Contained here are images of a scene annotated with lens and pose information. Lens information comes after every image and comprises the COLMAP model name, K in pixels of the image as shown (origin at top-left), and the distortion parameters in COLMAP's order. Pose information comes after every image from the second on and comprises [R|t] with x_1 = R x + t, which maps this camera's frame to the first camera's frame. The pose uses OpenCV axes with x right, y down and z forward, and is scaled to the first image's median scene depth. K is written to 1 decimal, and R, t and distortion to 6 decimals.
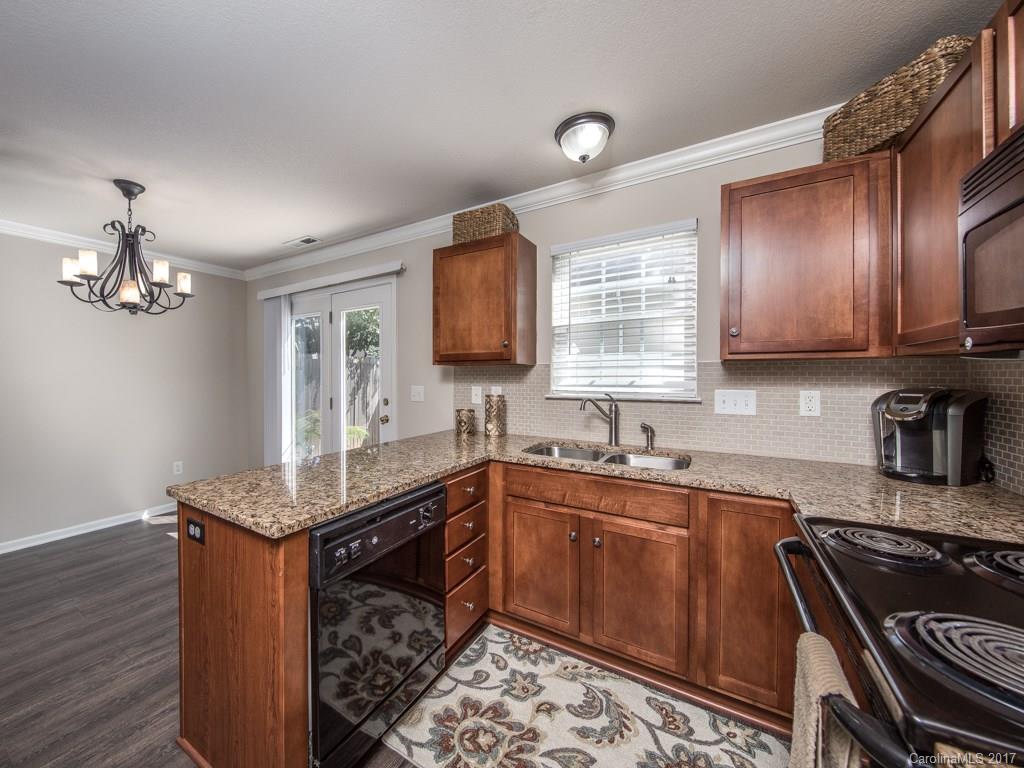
lens RADIAL K [[389.7, 0, 468.0], [0, 389.7, 381.1], [0, 0, 1]] dist [0.004007, 0.000104]
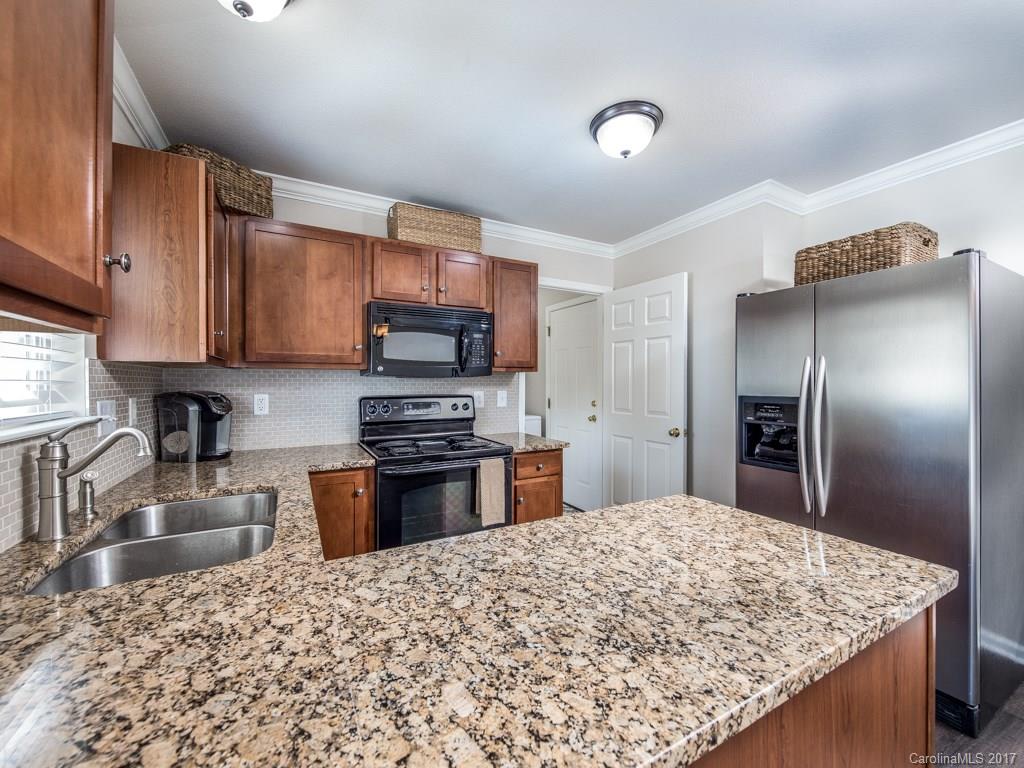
lens RADIAL K [[404.8, 0, 514.8], [0, 404.8, 382.2], [0, 0, 1]] dist [0.000561, -0.001175]
pose [[-0.879009, 0.002985, 0.476797, -0.471598], [0.008557, 0.999918, 0.009517, -0.018047], [-0.476729, 0.012446, -0.878962, 1.805266]]
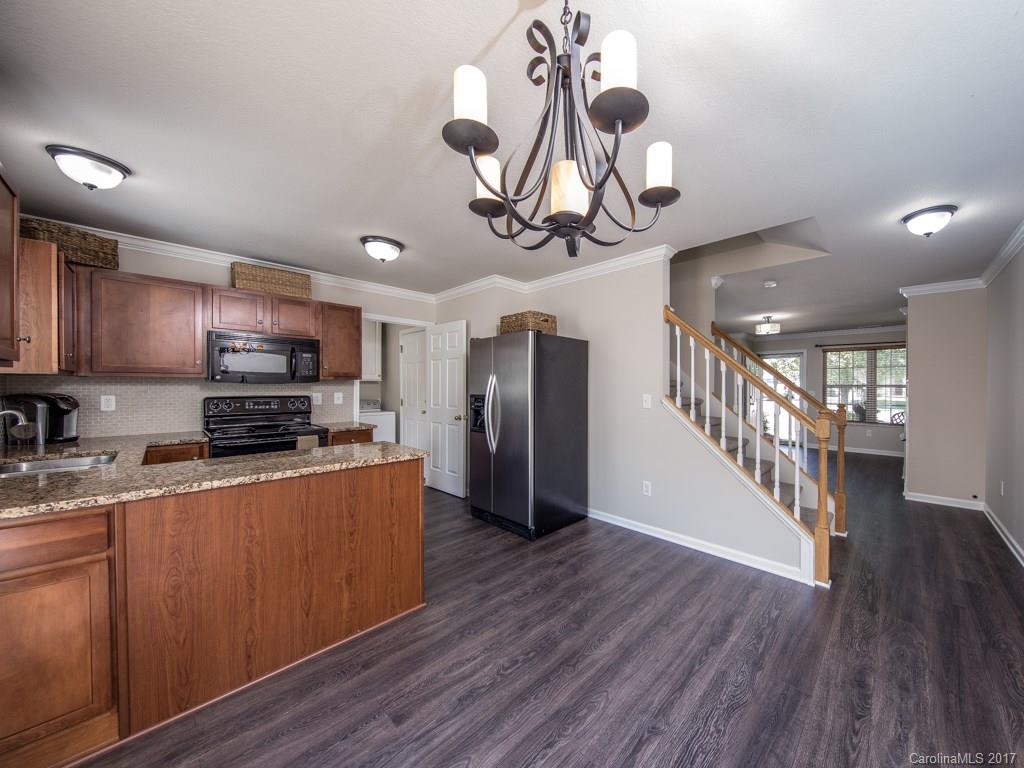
lens RADIAL K [[357.4, 0, 578.7], [0, 357.4, 389.1], [0, 0, 1]] dist [-0.013039, -0.000289]
pose [[-0.991289, 0.000315, 0.131702, -1.589937], [0.002936, 0.999802, 0.019703, -0.027650], [-0.131670, 0.019918, -0.991093, 2.402841]]
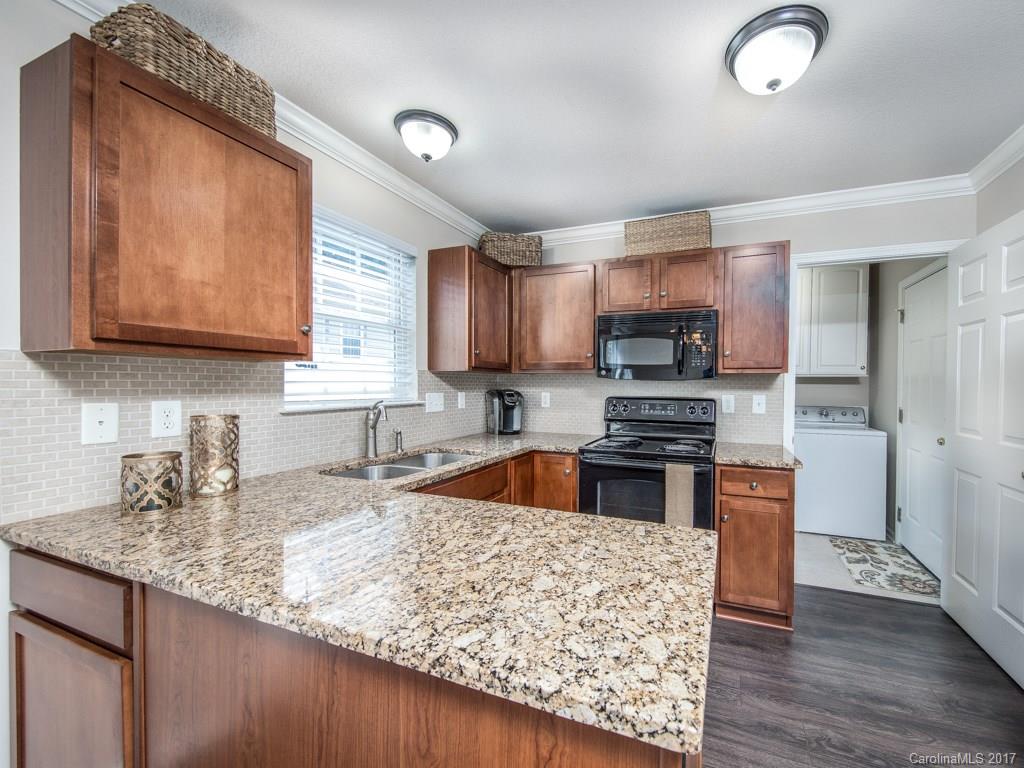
lens RADIAL K [[404.8, 0, 585.0], [0, 404.8, 389.7], [0, 0, 1]] dist [0.000561, -0.001175]
pose [[-0.228243, -0.011790, 0.973533, -1.045890], [0.005347, 0.999896, 0.013363, -0.007467], [-0.973589, 0.008255, -0.228157, 1.141694]]
